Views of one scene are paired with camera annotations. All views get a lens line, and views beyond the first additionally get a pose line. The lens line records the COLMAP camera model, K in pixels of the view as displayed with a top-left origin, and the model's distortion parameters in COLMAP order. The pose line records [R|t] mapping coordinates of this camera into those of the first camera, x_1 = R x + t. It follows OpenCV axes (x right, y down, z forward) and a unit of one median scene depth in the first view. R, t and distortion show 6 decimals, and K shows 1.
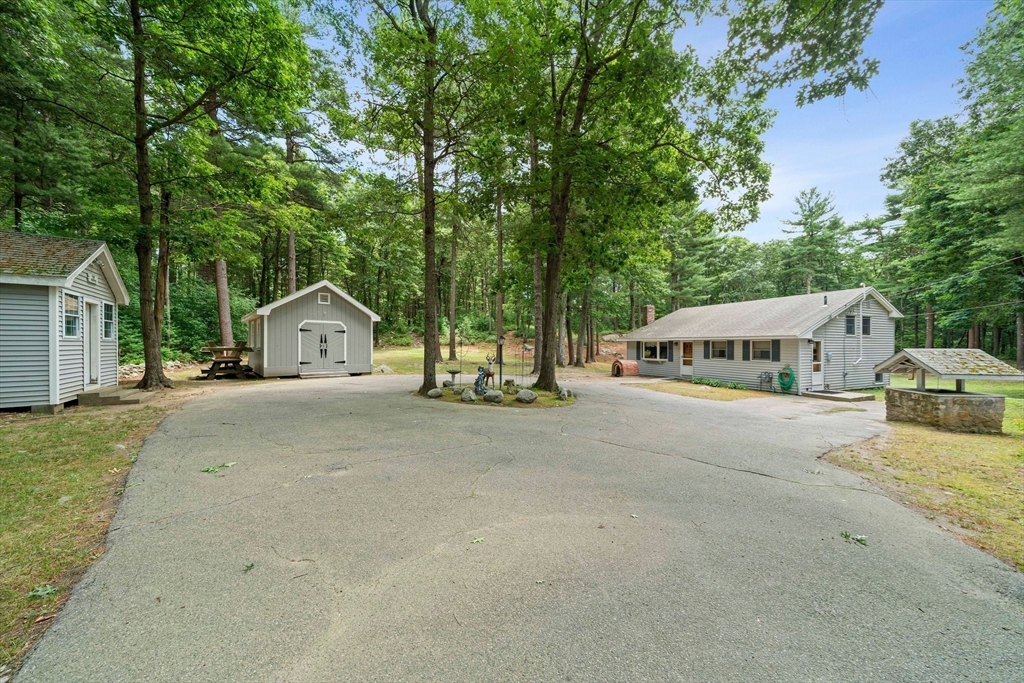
lens RADIAL K [[355.7, 0, 510.1], [0, 355.7, 346.3], [0, 0, 1]] dist [-0.000612, -0.000048]
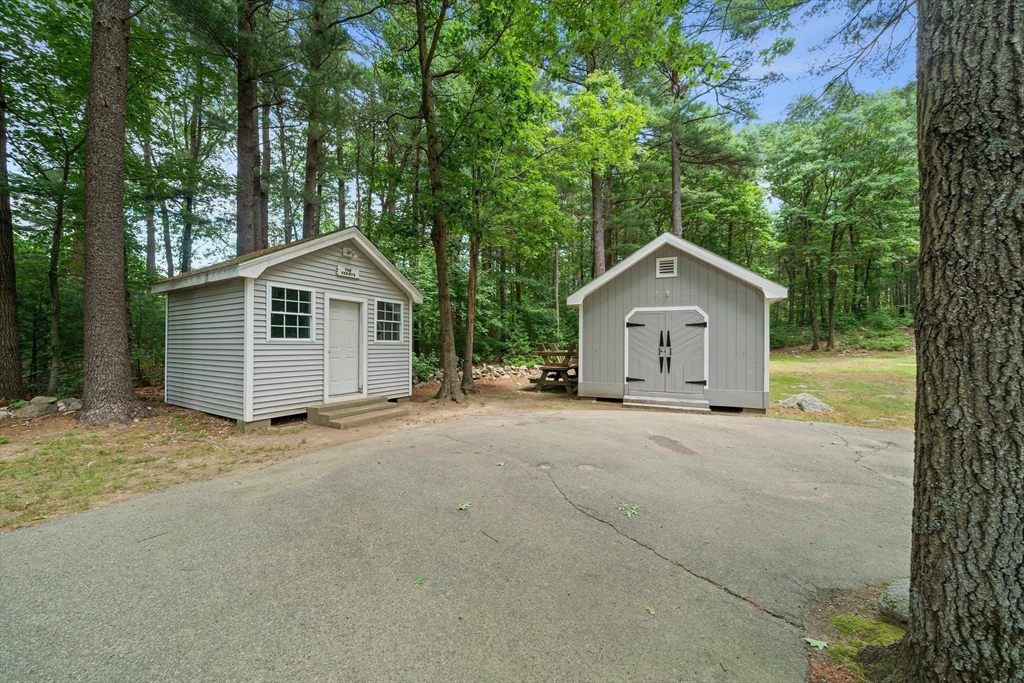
lens RADIAL K [[355.7, 0, 511.8], [0, 355.7, 343.5], [0, 0, 1]] dist [-0.000612, -0.000048]
pose [[0.437135, -0.004290, -0.899386, -0.123486], [-0.009016, 0.999917, -0.009151, -0.006425], [0.899351, 0.012109, 0.437060, 0.534109]]
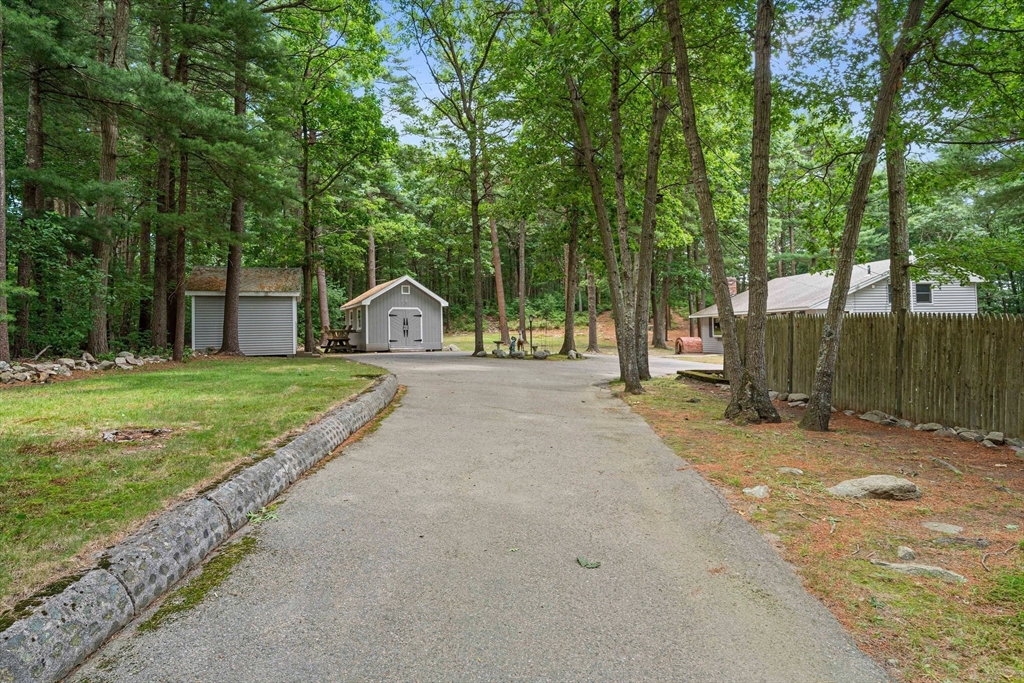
lens RADIAL K [[544.4, 0, 511.6], [0, 544.4, 338.3], [0, 0, 1]] dist [-0.001078, -0.000028]
pose [[0.969329, -0.019693, -0.244977, 0.313125], [0.020484, 0.999790, 0.000682, 0.044084], [0.244912, -0.005679, 0.969529, -0.784847]]
